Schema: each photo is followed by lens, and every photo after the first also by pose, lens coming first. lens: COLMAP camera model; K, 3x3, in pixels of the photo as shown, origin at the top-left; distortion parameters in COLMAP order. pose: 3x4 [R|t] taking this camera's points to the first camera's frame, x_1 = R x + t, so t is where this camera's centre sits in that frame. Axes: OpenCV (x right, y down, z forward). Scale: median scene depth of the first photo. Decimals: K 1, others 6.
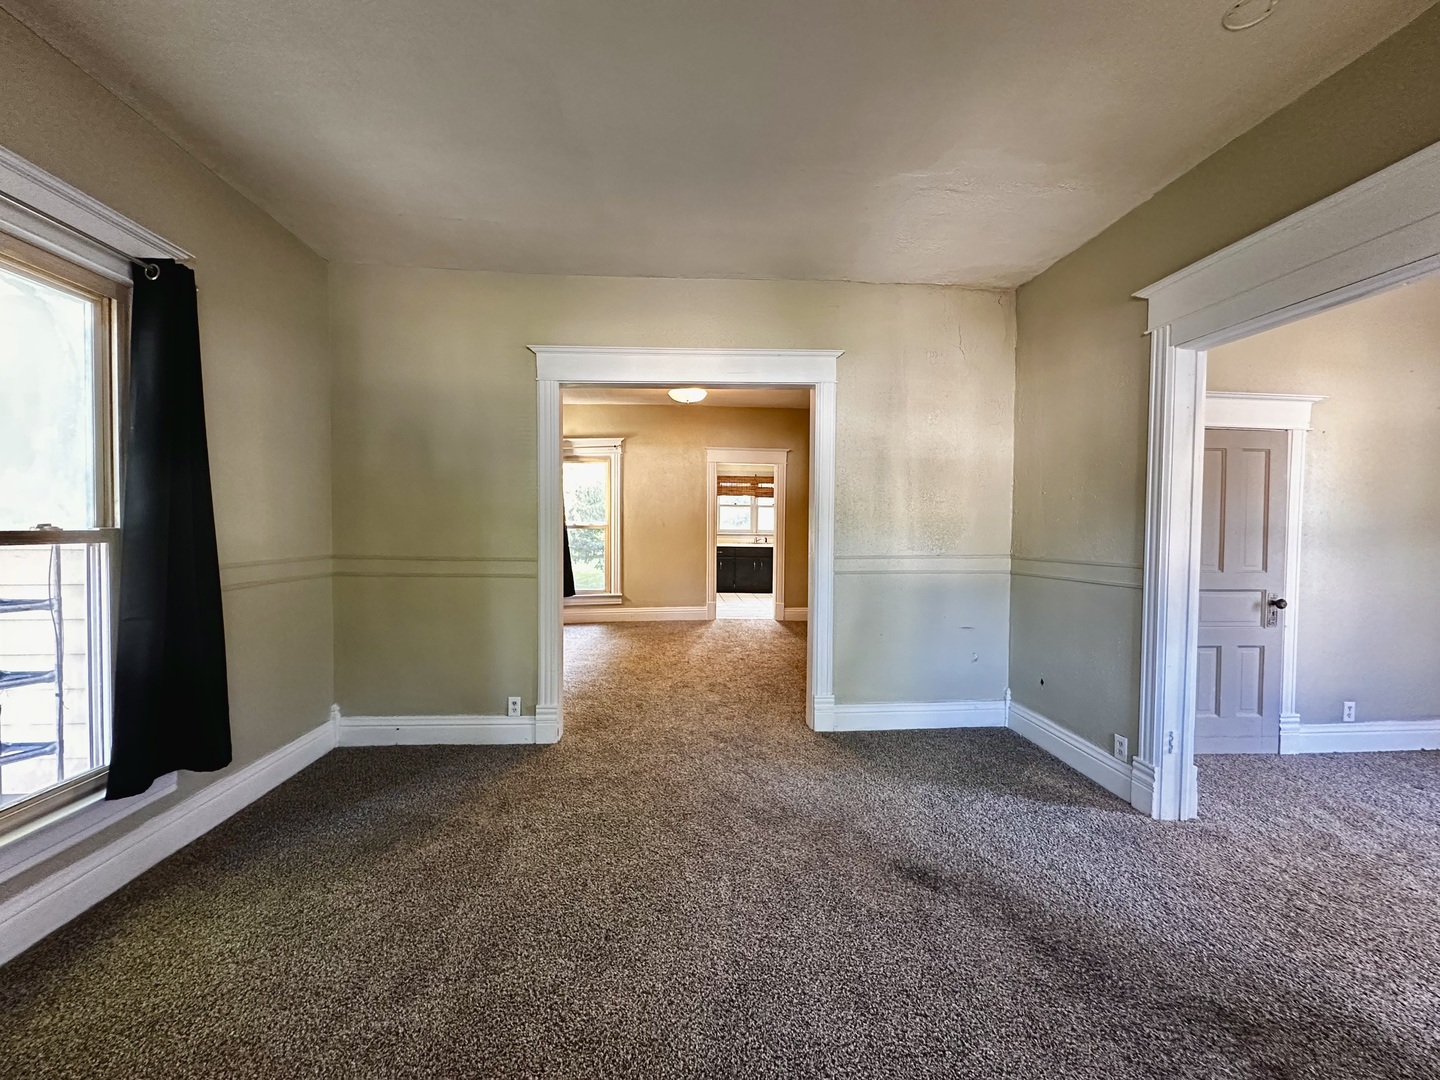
lens RADIAL K [[571.7, 0, 720.9], [0, 571.7, 541.4], [0, 0, 1]] dist [0.000303, 0.000000]
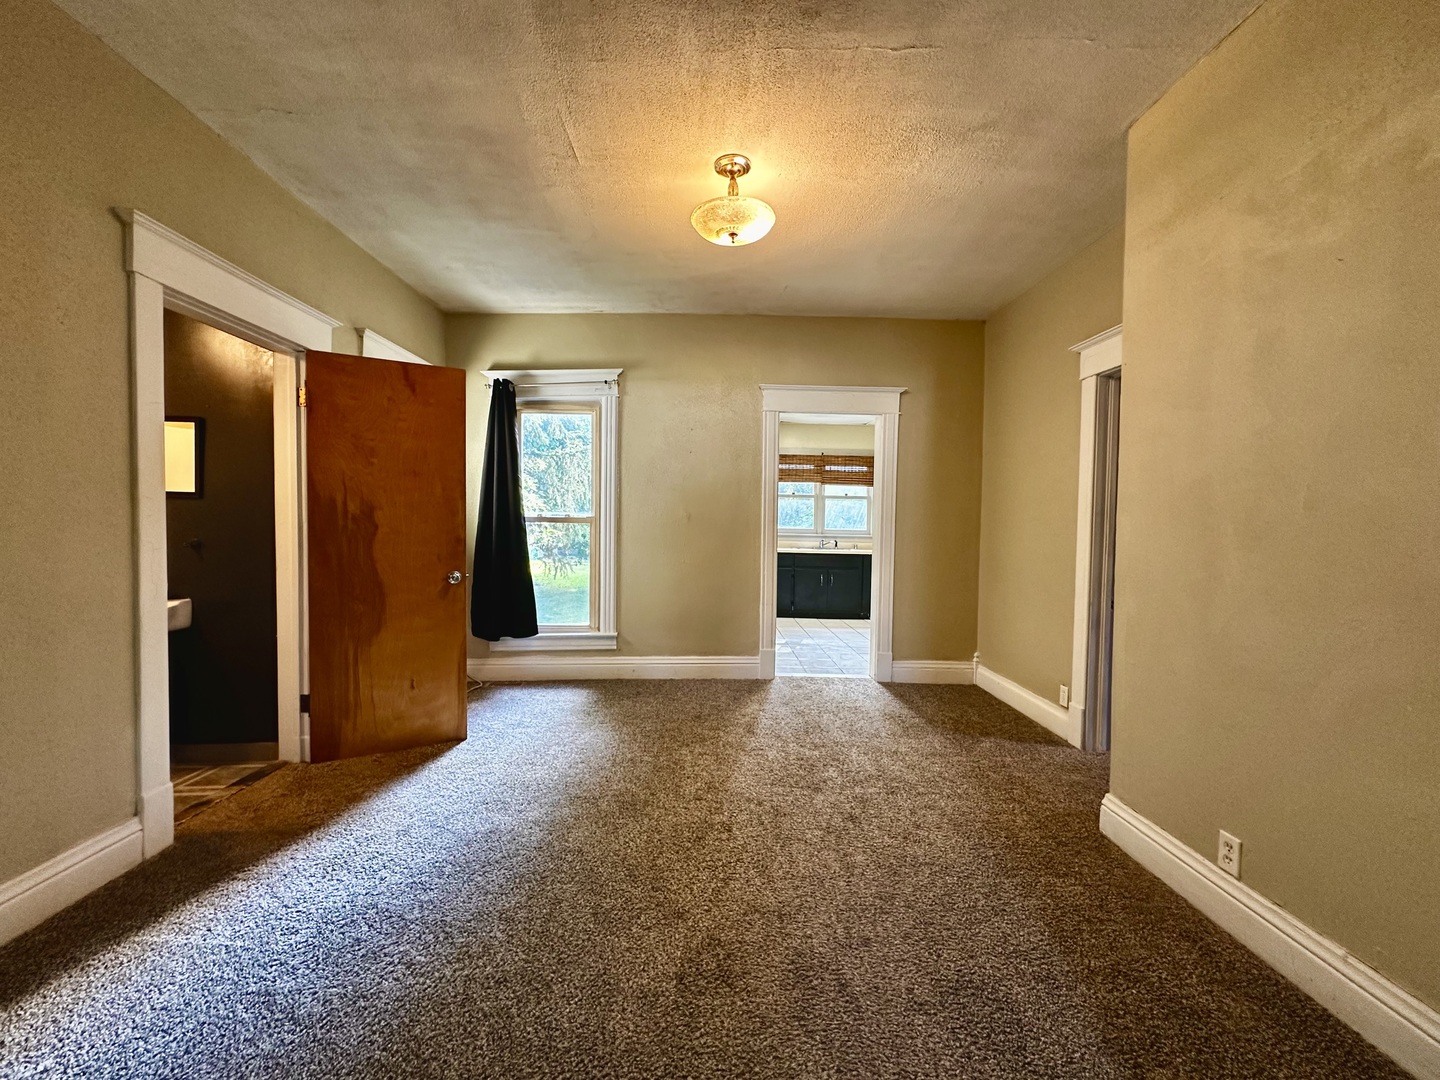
lens RADIAL K [[571.7, 0, 721.3], [0, 571.7, 539.7], [0, 0, 1]] dist [0.000303, 0.000000]
pose [[0.997643, 0.007817, -0.068173, -0.025652], [-0.008261, 0.999947, -0.006225, -0.002151], [0.068120, 0.006773, 0.997654, 0.412033]]
